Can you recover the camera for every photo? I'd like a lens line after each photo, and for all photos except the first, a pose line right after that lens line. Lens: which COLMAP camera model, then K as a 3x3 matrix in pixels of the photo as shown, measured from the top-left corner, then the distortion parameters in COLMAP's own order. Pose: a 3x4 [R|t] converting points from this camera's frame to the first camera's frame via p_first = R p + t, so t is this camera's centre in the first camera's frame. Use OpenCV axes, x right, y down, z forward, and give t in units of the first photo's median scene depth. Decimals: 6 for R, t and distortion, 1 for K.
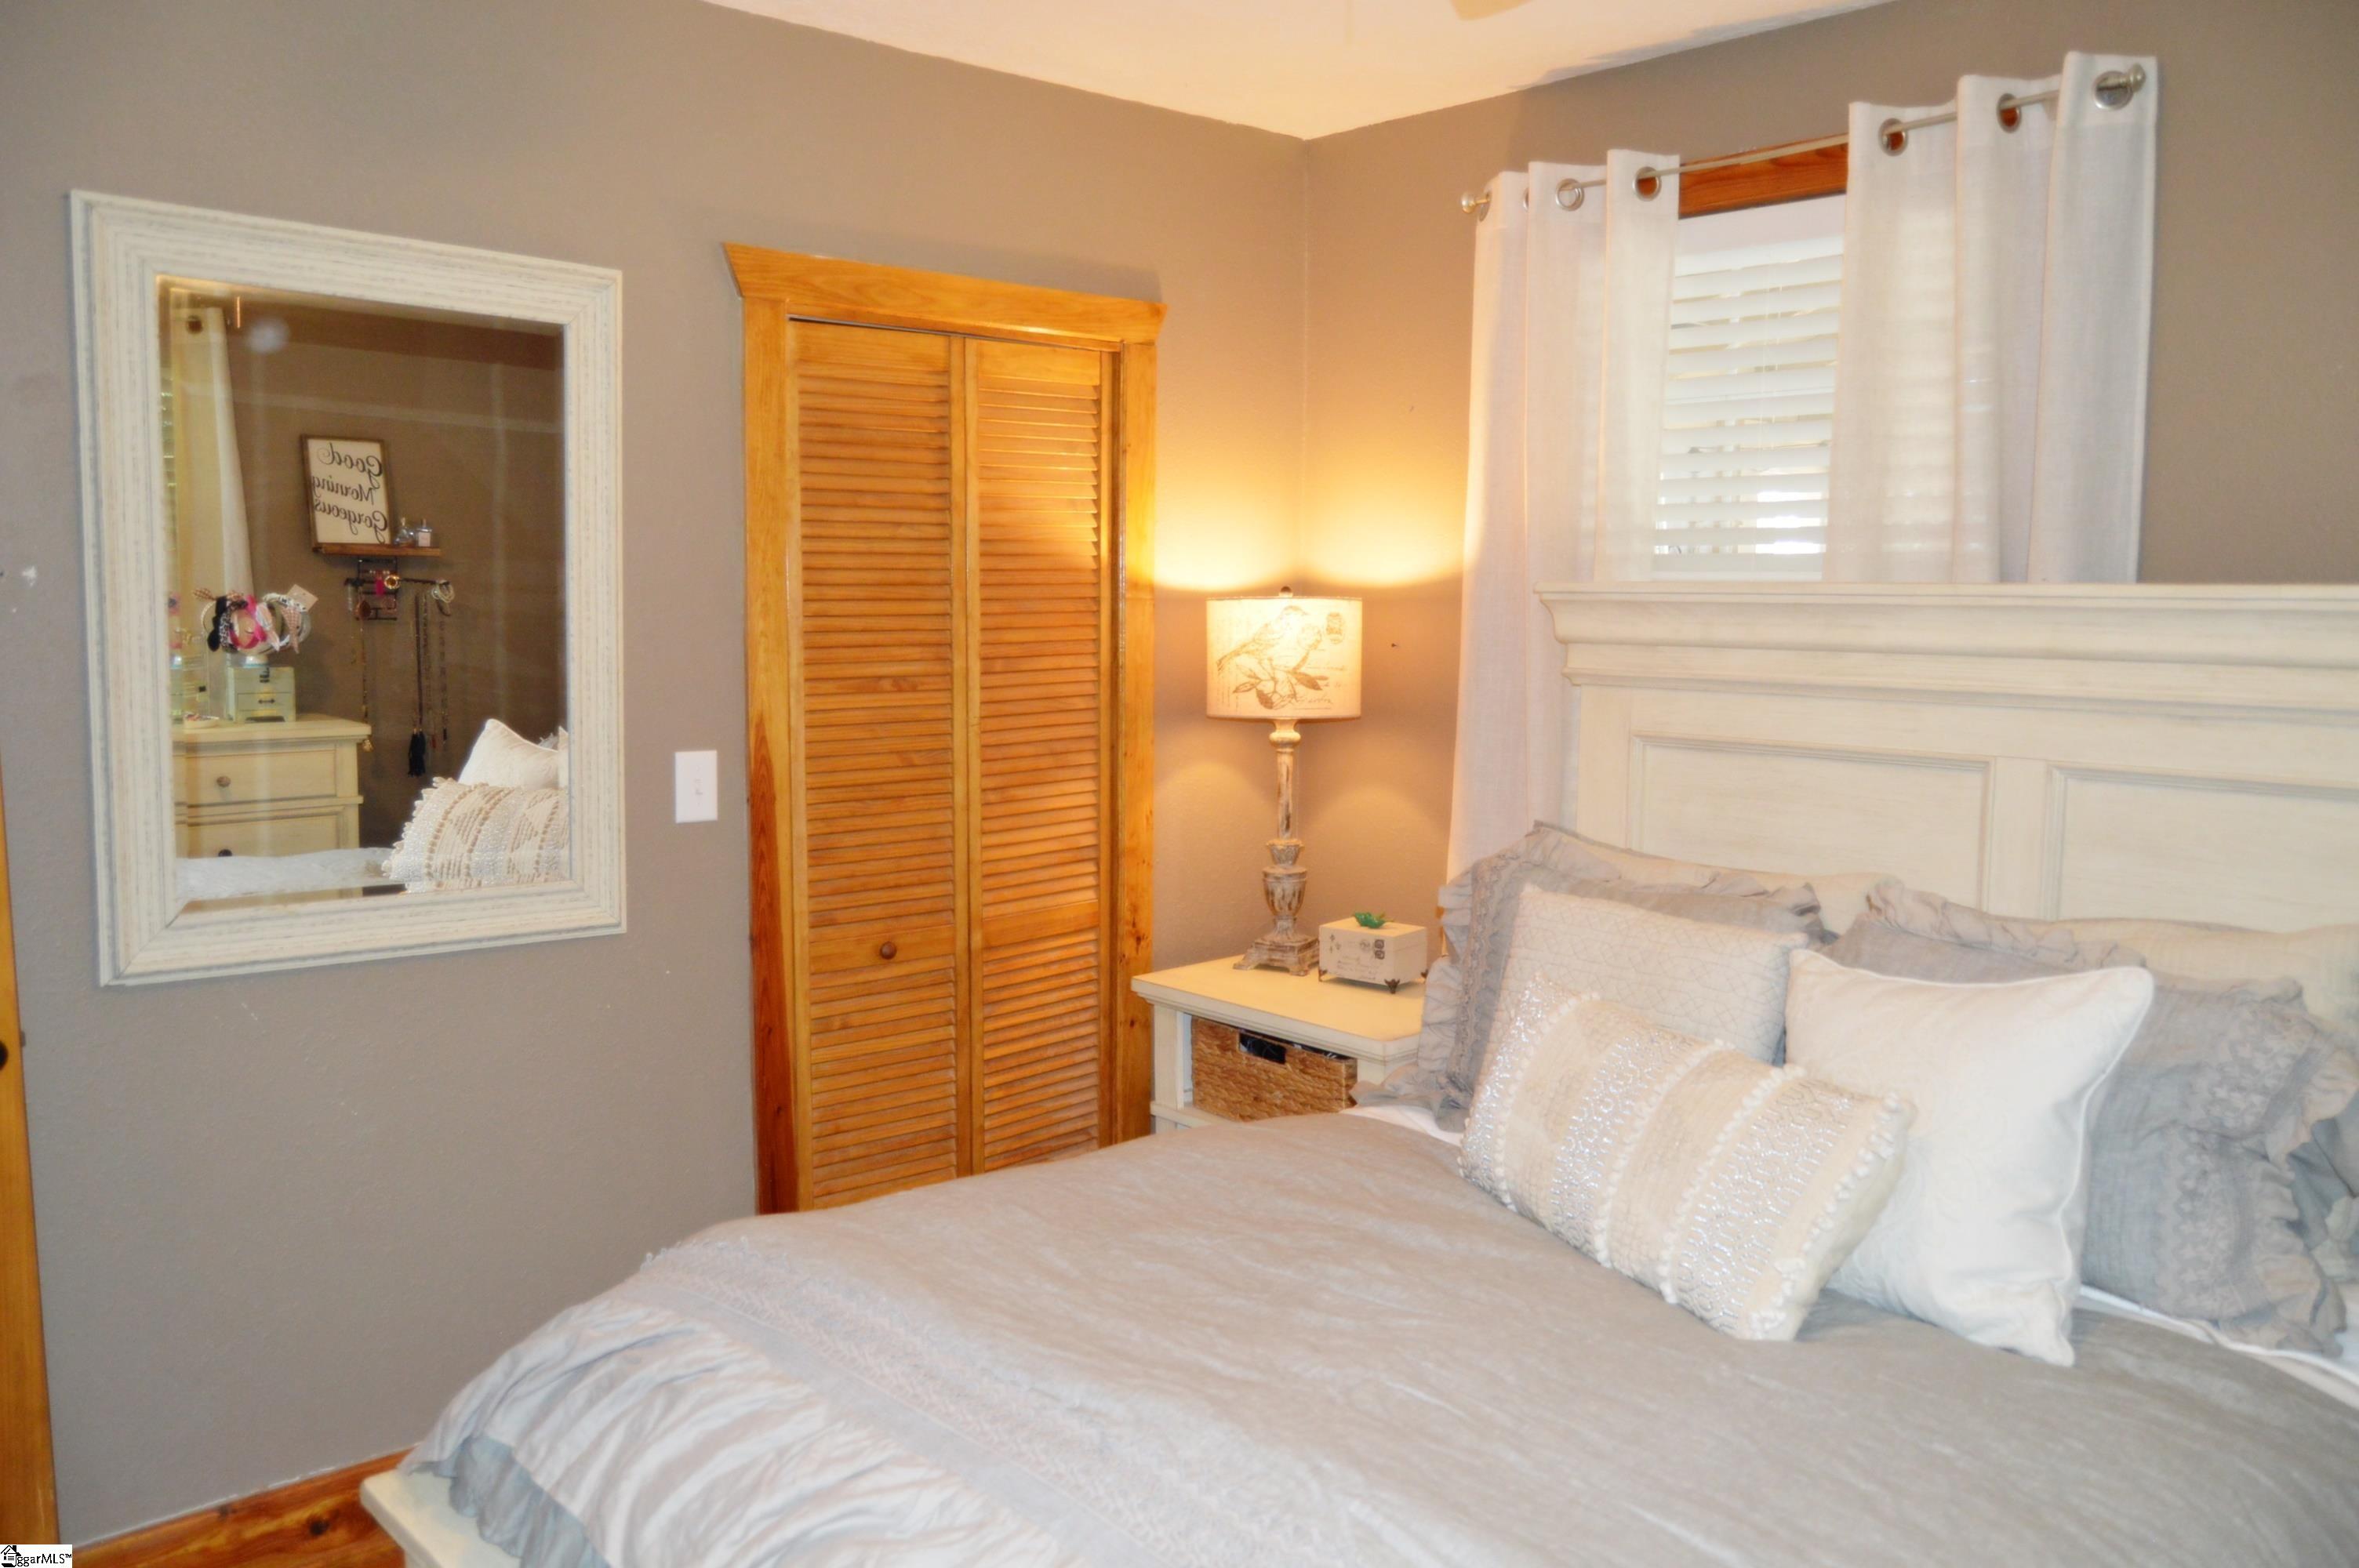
lens RADIAL K [[1829.8, 0, 1179.5], [0, 1829.8, 784.0], [0, 0, 1]] dist [-0.061291, -0.000850]
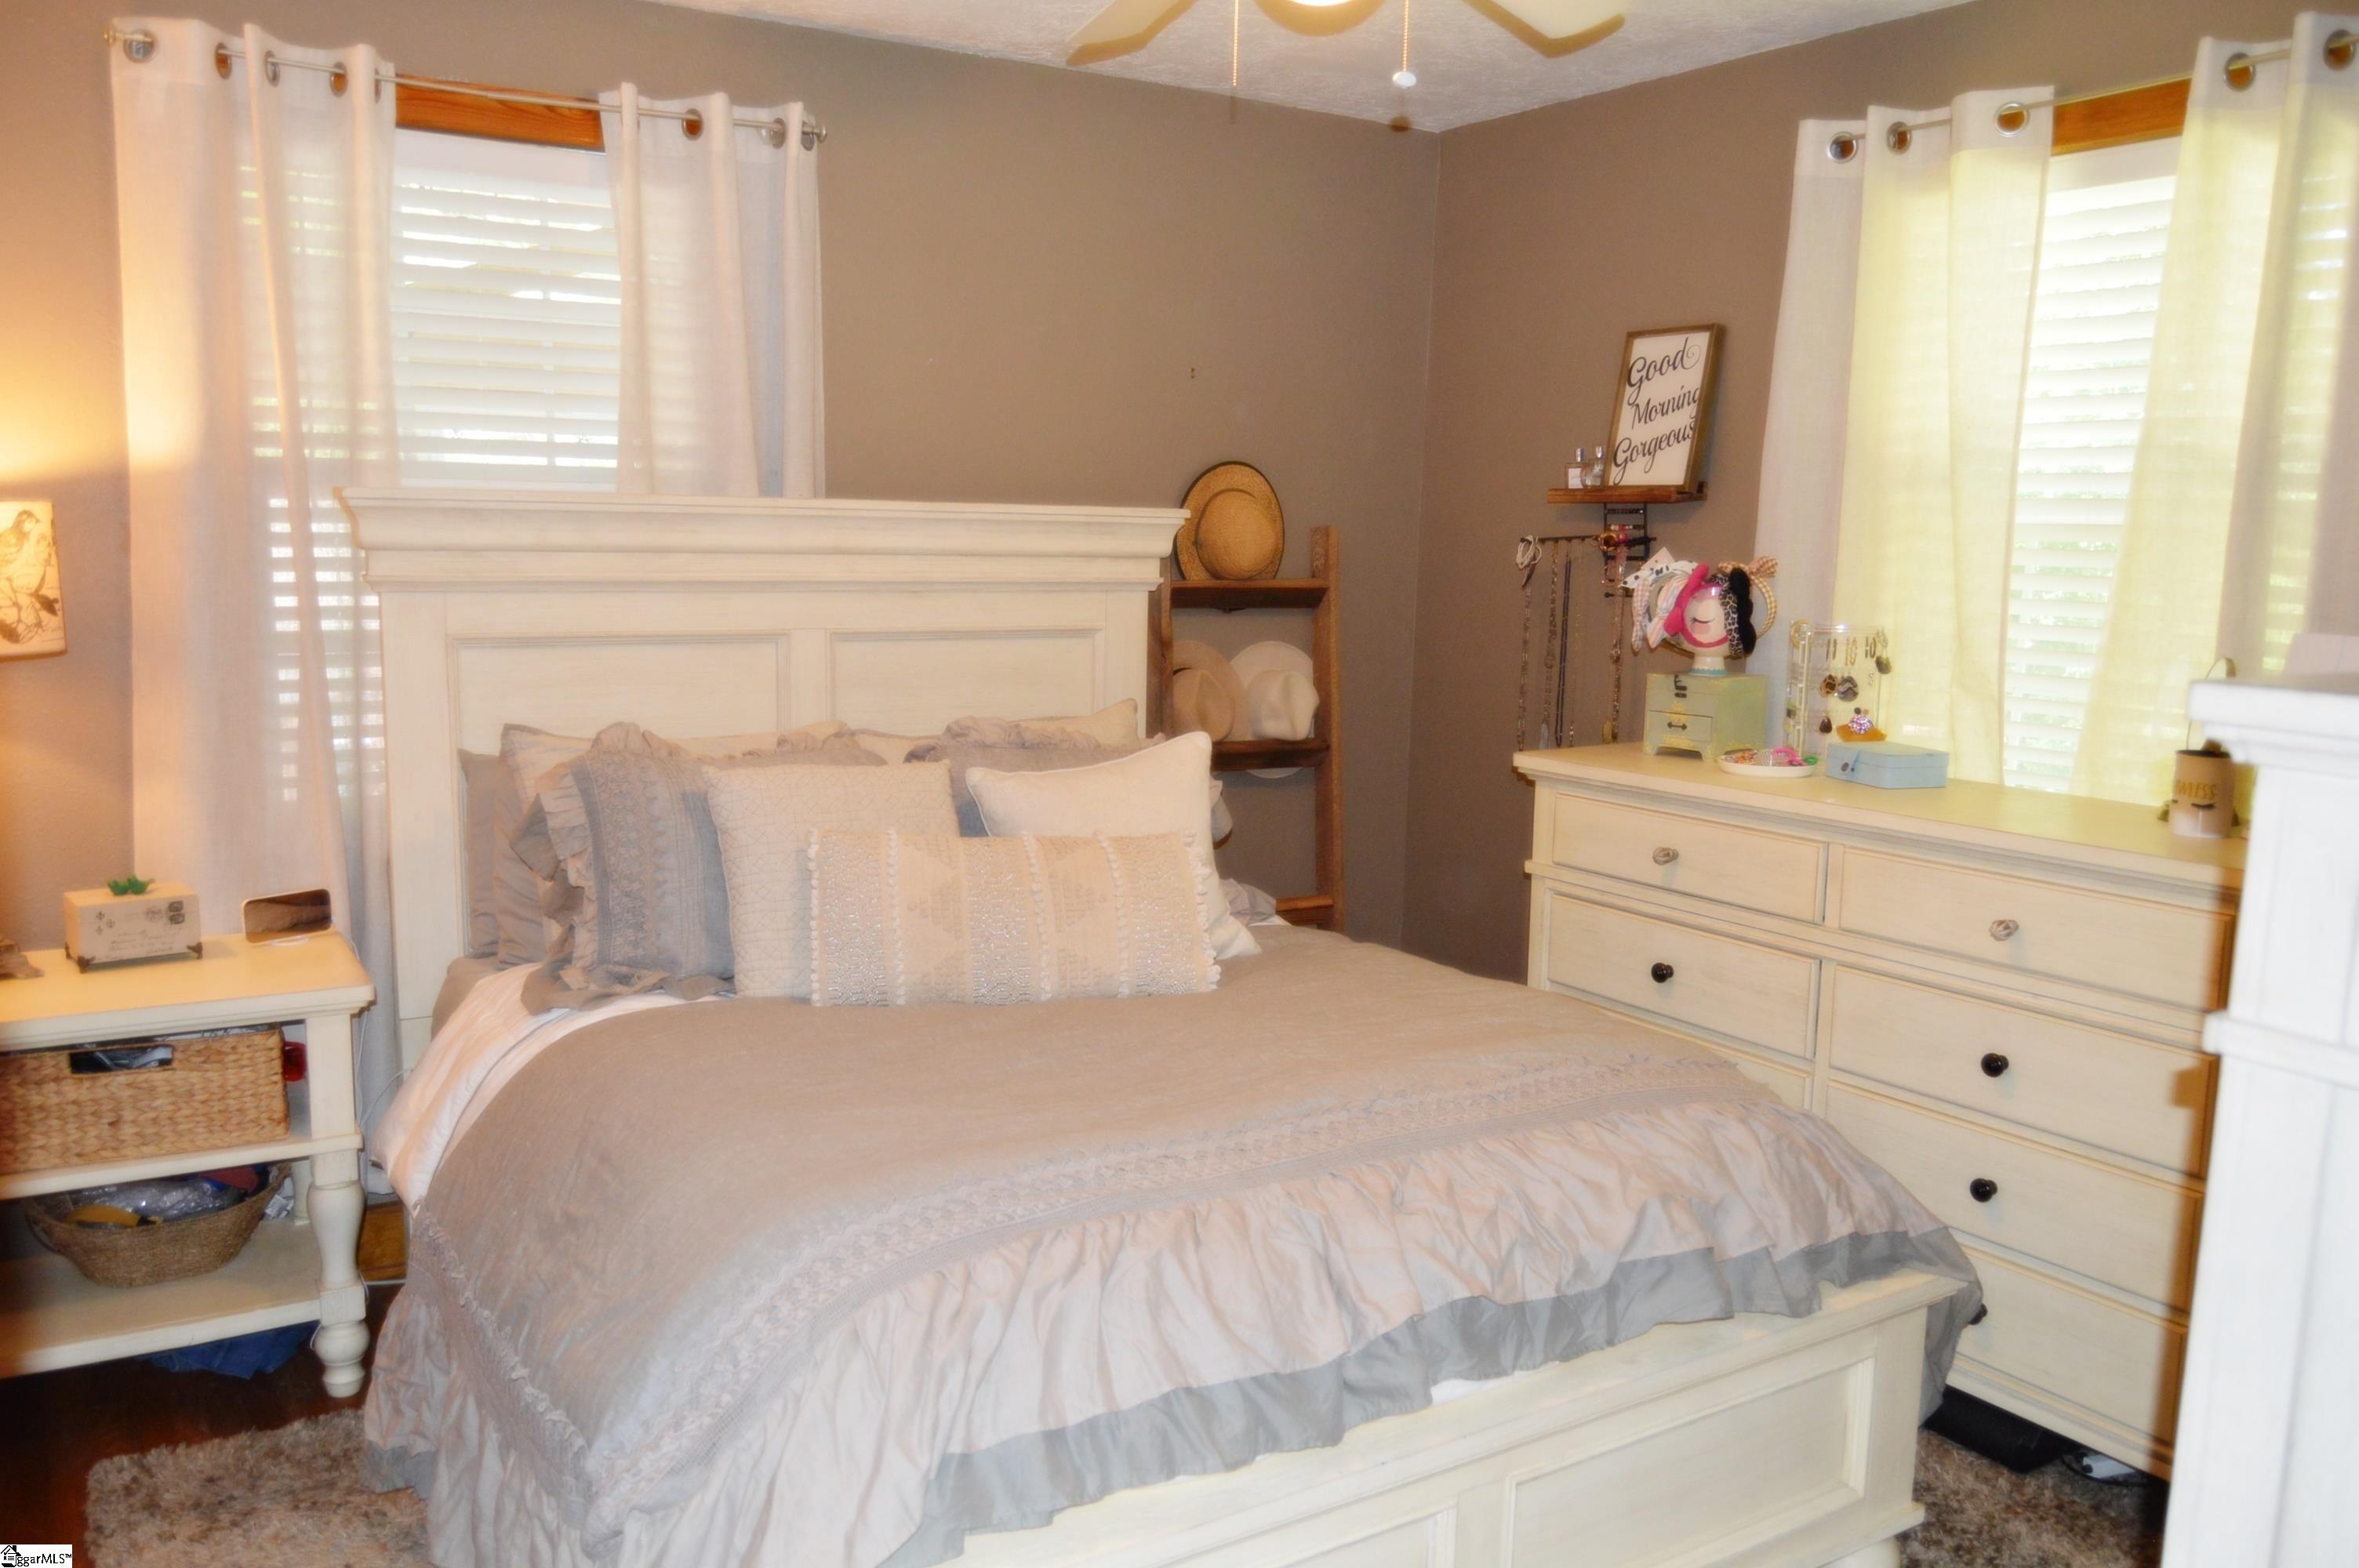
lens RADIAL K [[1873.4, 0, 1179.5], [0, 1873.4, 784.0], [0, 0, 1]] dist [-0.009271, -0.001195]
pose [[0.187937, -0.138932, 0.972305, -0.771595], [0.085110, 0.988525, 0.124799, -0.046099], [-0.978487, 0.059298, 0.197605, 0.422923]]
